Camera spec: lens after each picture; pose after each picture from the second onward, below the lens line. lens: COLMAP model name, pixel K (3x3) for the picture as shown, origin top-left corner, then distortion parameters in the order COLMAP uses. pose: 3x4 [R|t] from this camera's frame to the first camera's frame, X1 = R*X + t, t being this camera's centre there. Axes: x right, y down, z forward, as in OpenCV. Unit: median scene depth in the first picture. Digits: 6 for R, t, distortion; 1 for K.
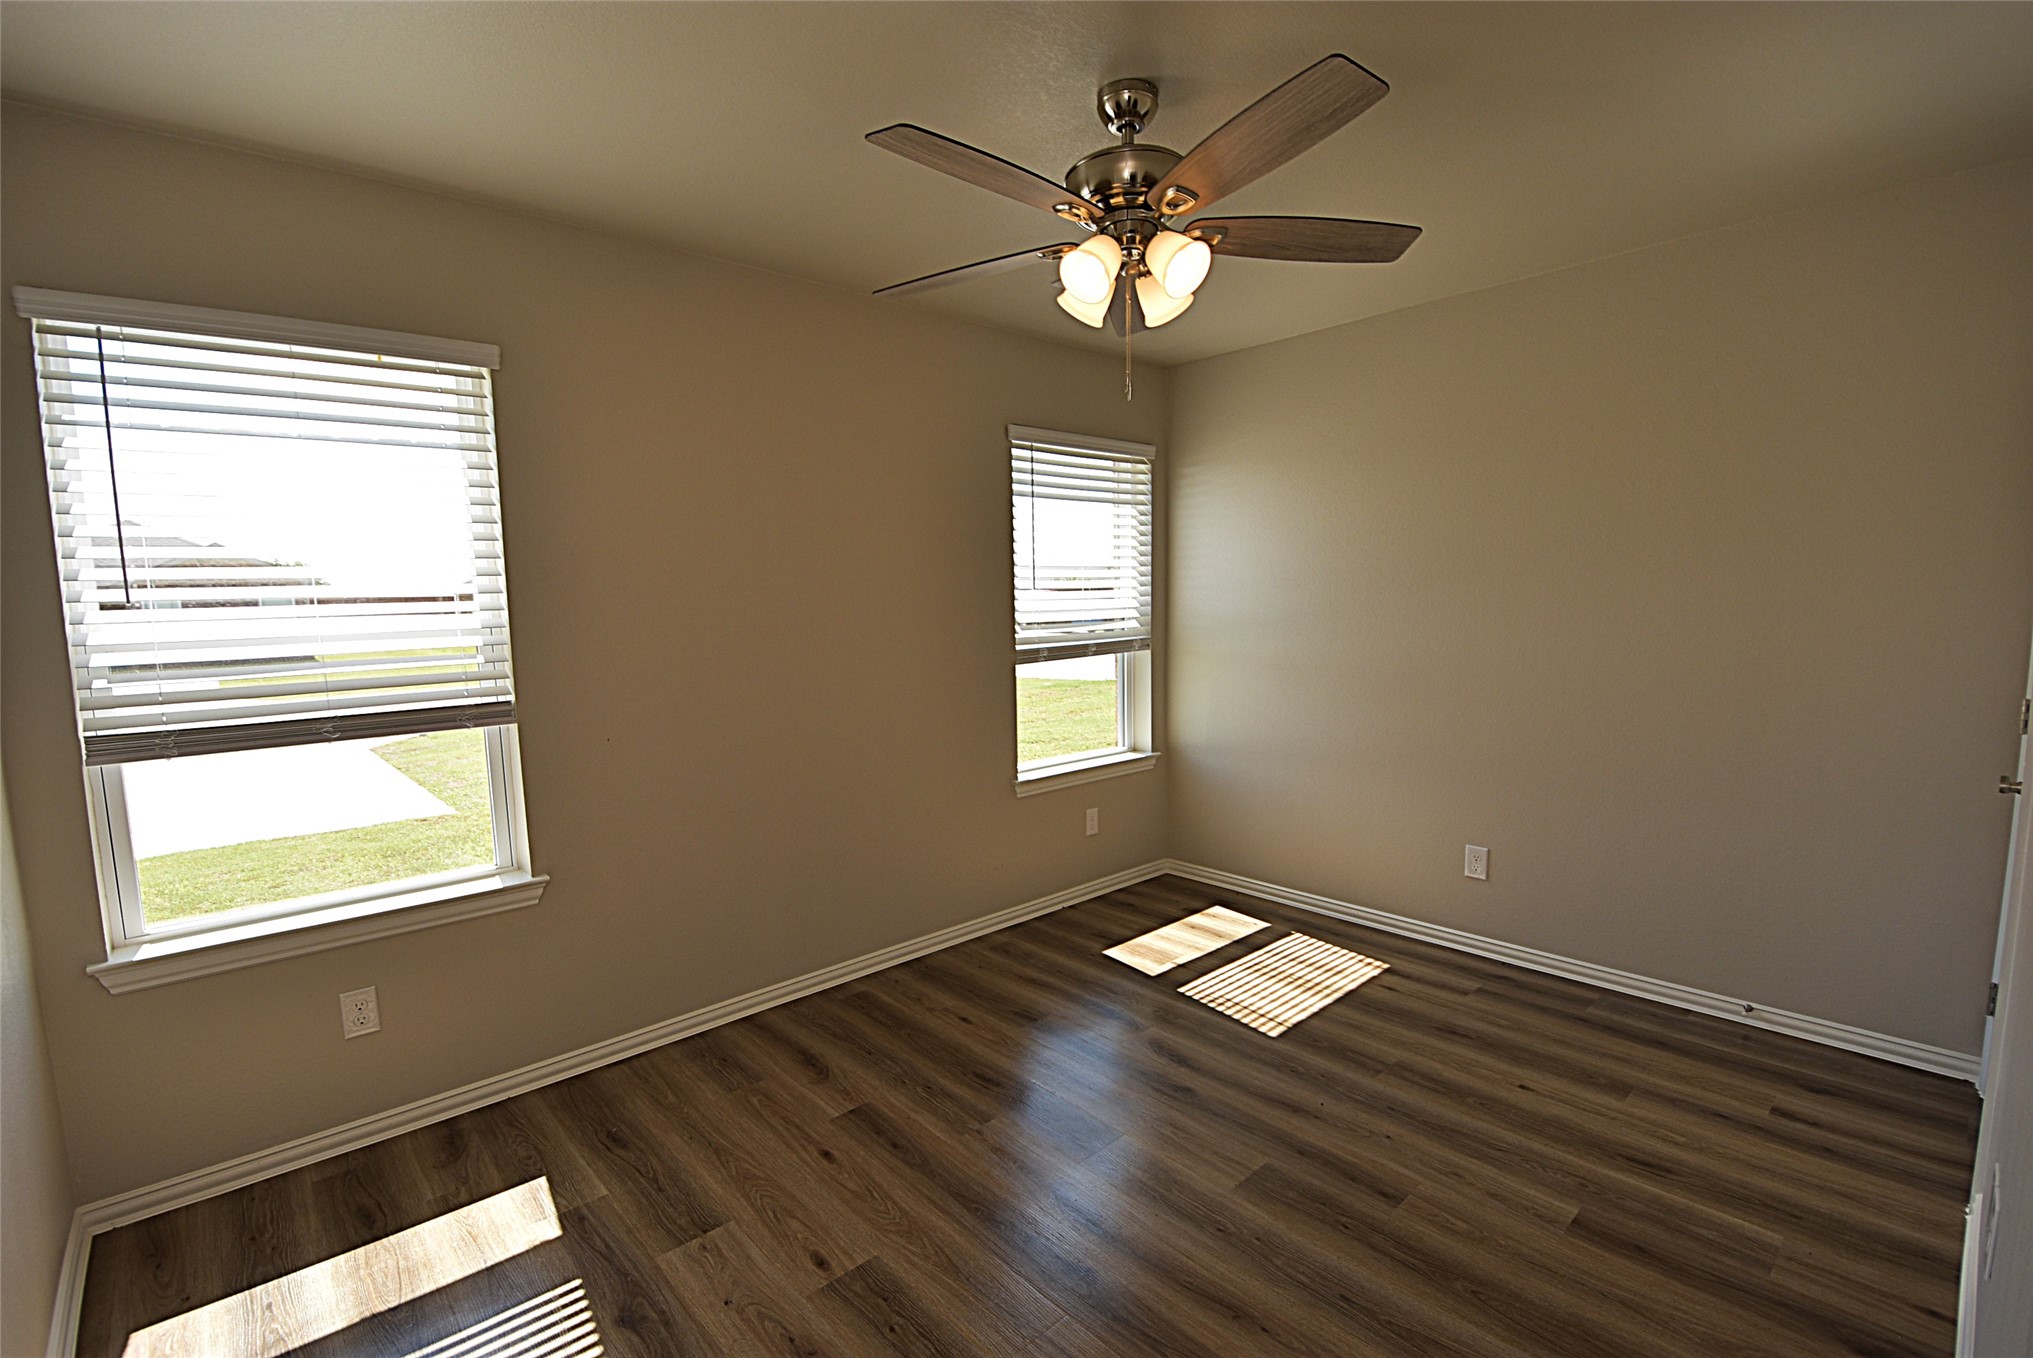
lens RADIAL K [[895.4, 0, 1011.3], [0, 895.4, 702.6], [0, 0, 1]] dist [0.014698, -0.026264]
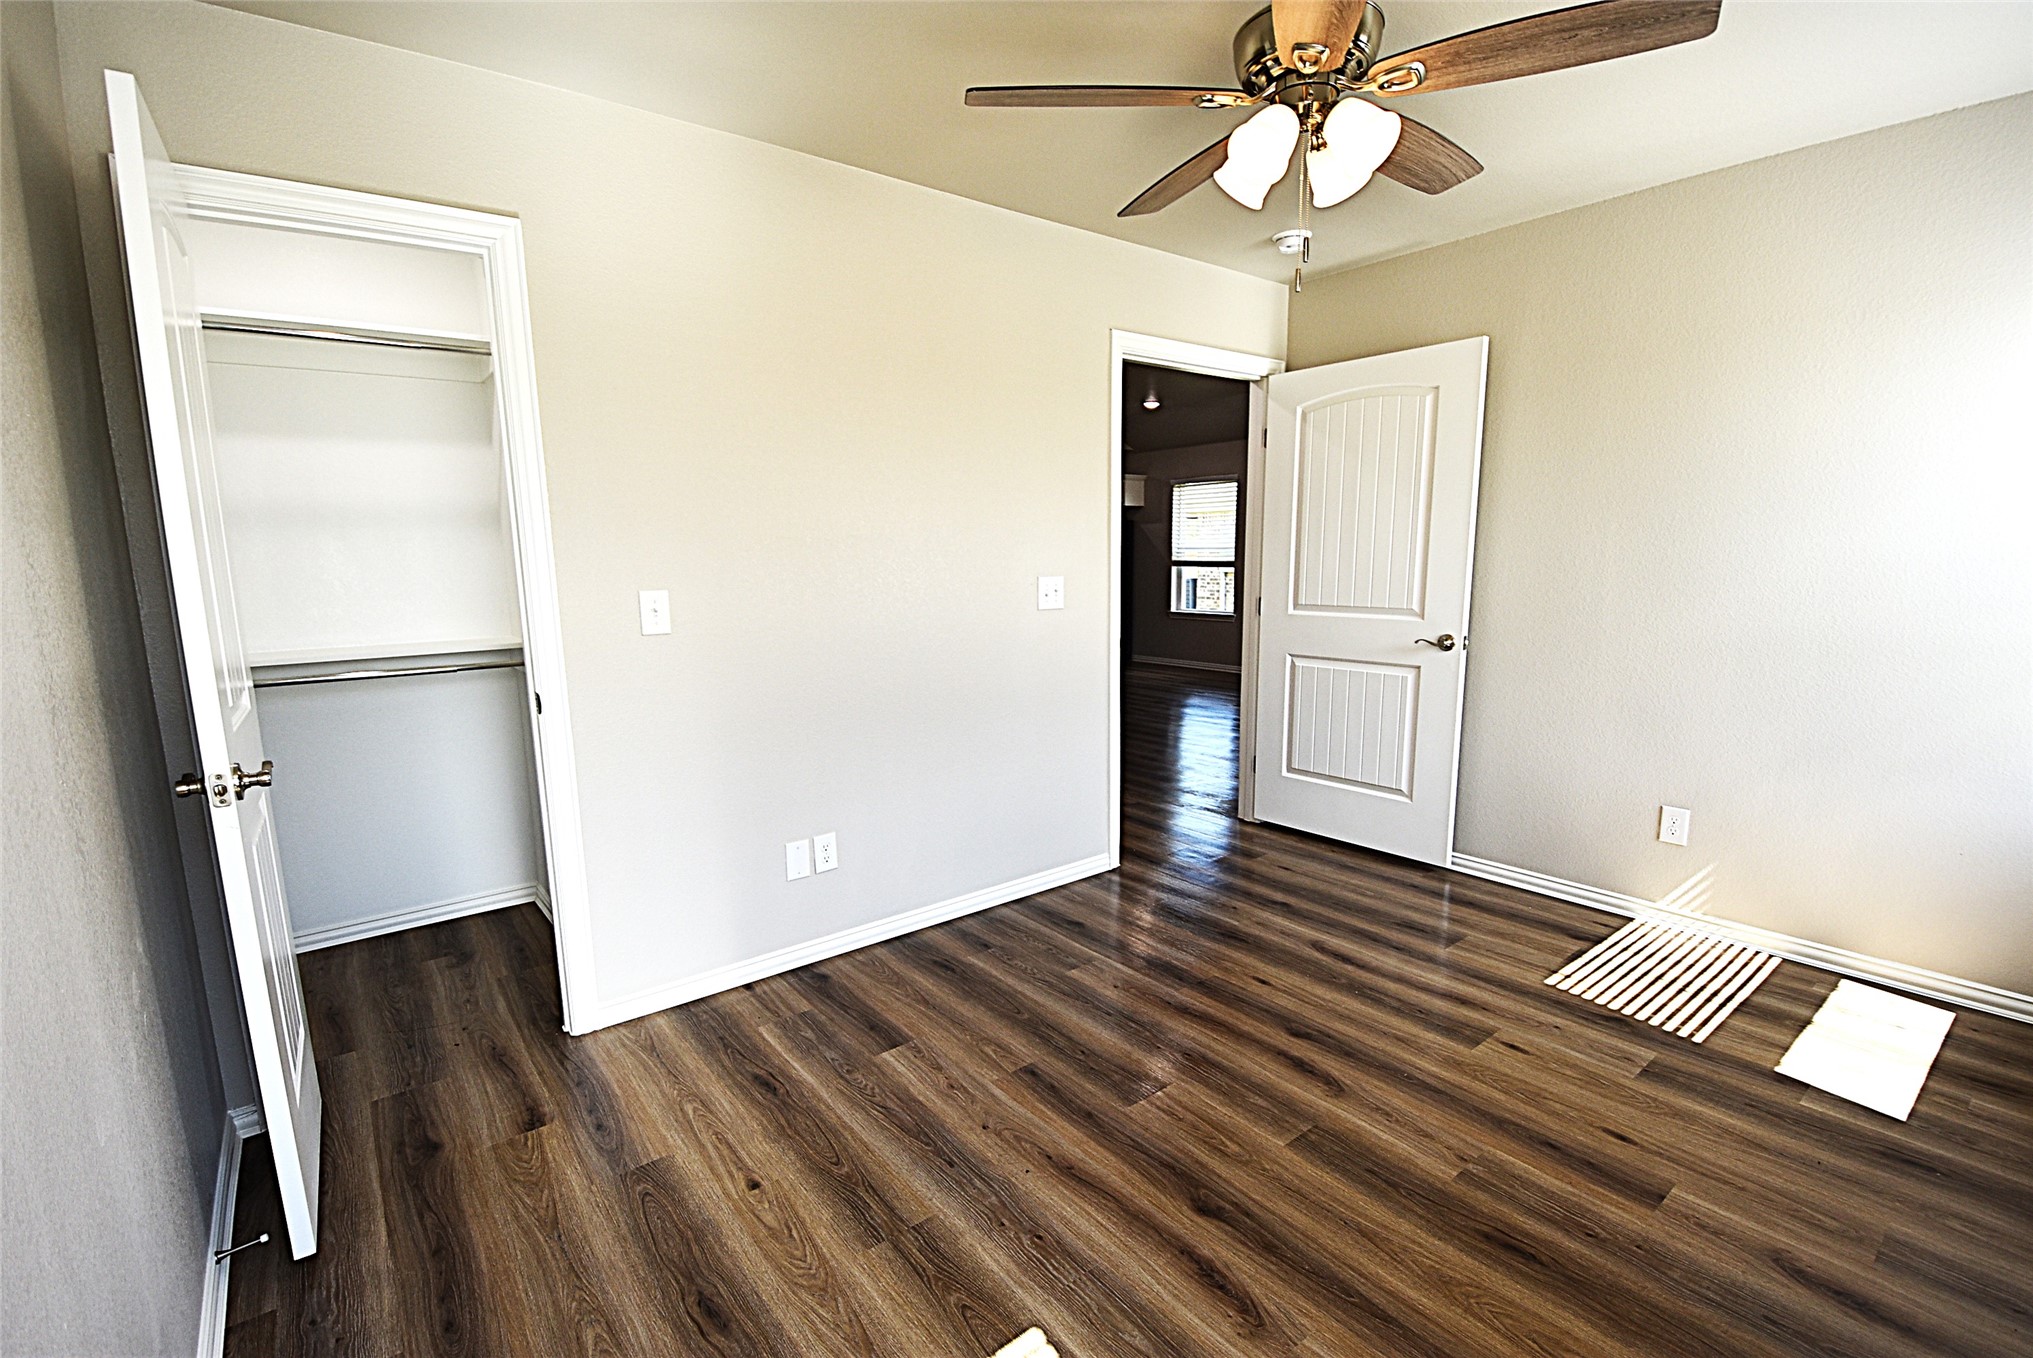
lens RADIAL K [[895.4, 0, 1011.3], [0, 895.4, 702.6], [0, 0, 1]] dist [0.014698, -0.026264]
pose [[-0.996661, 0.024712, 0.077827, 0.314738], [0.045611, 0.959039, 0.279579, -0.181231], [-0.067730, 0.282195, -0.956963, 1.758189]]
